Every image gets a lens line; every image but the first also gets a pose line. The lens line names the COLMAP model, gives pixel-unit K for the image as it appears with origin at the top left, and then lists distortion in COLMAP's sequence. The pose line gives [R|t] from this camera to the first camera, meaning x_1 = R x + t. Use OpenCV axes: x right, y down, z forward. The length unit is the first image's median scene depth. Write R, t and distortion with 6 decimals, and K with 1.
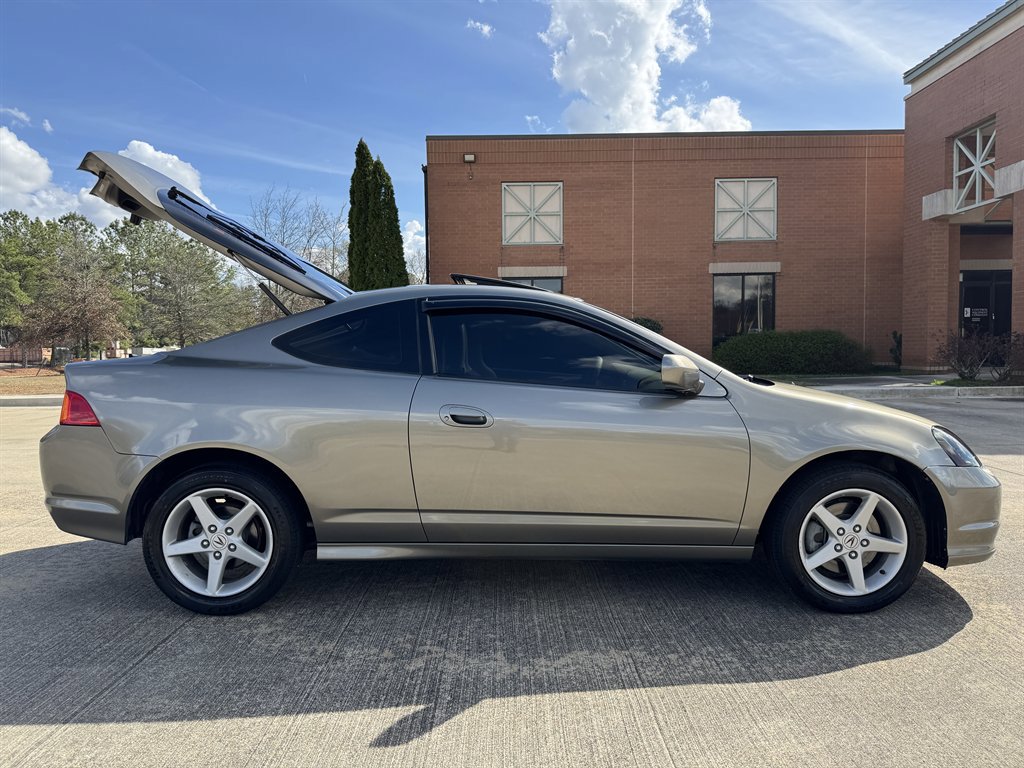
lens RADIAL K [[729.5, 0, 510.6], [0, 729.5, 392.3], [0, 0, 1]] dist [0.017605, -0.027965]
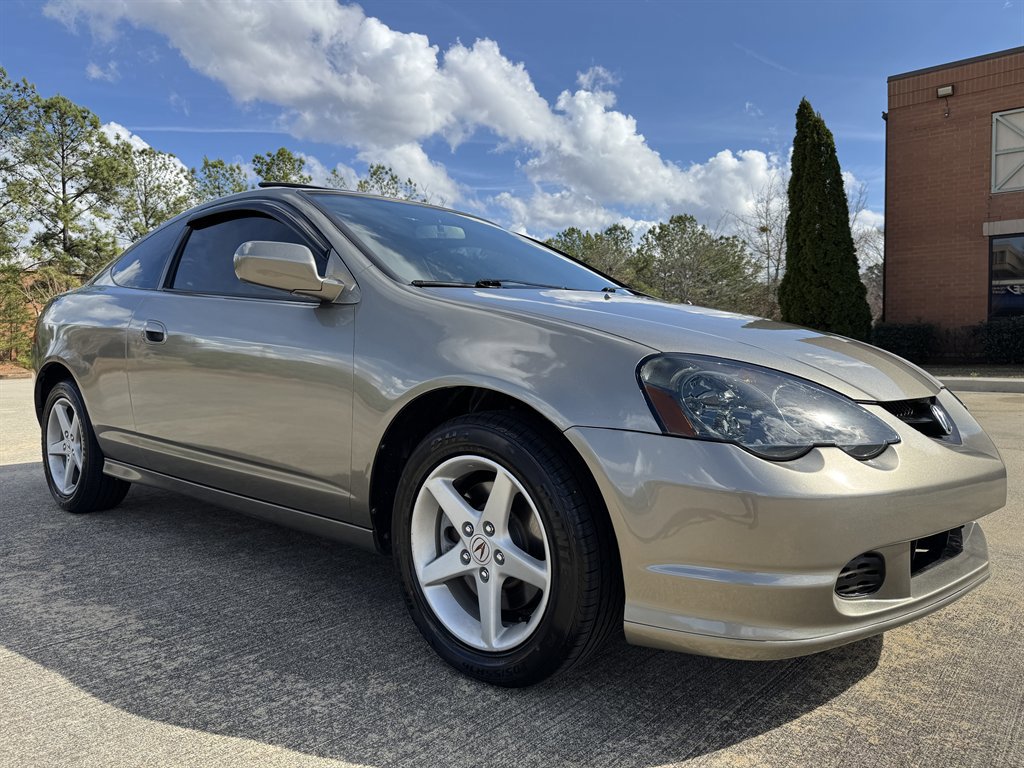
lens RADIAL K [[729.5, 0, 512.9], [0, 729.5, 381.9], [0, 0, 1]] dist [0.017605, -0.027965]
pose [[0.749644, 0.031197, -0.661105, 0.817103], [-0.036503, 0.999317, 0.005765, 0.068773], [0.660834, 0.019811, 0.750271, 0.572613]]
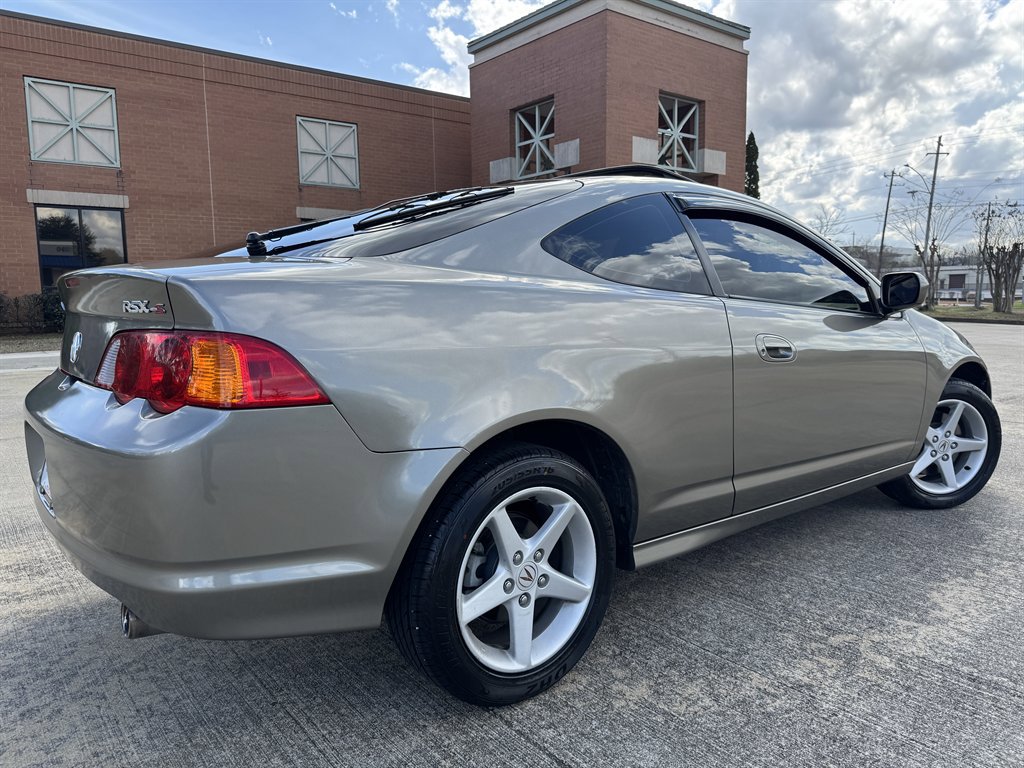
lens RADIAL K [[729.5, 0, 519.9], [0, 729.5, 392.2], [0, 0, 1]] dist [0.017605, -0.027965]
pose [[0.775295, -0.079117, 0.626624, -0.725435], [0.040585, 0.996313, 0.075580, 0.010575], [-0.630294, -0.033165, 0.775648, 0.525437]]
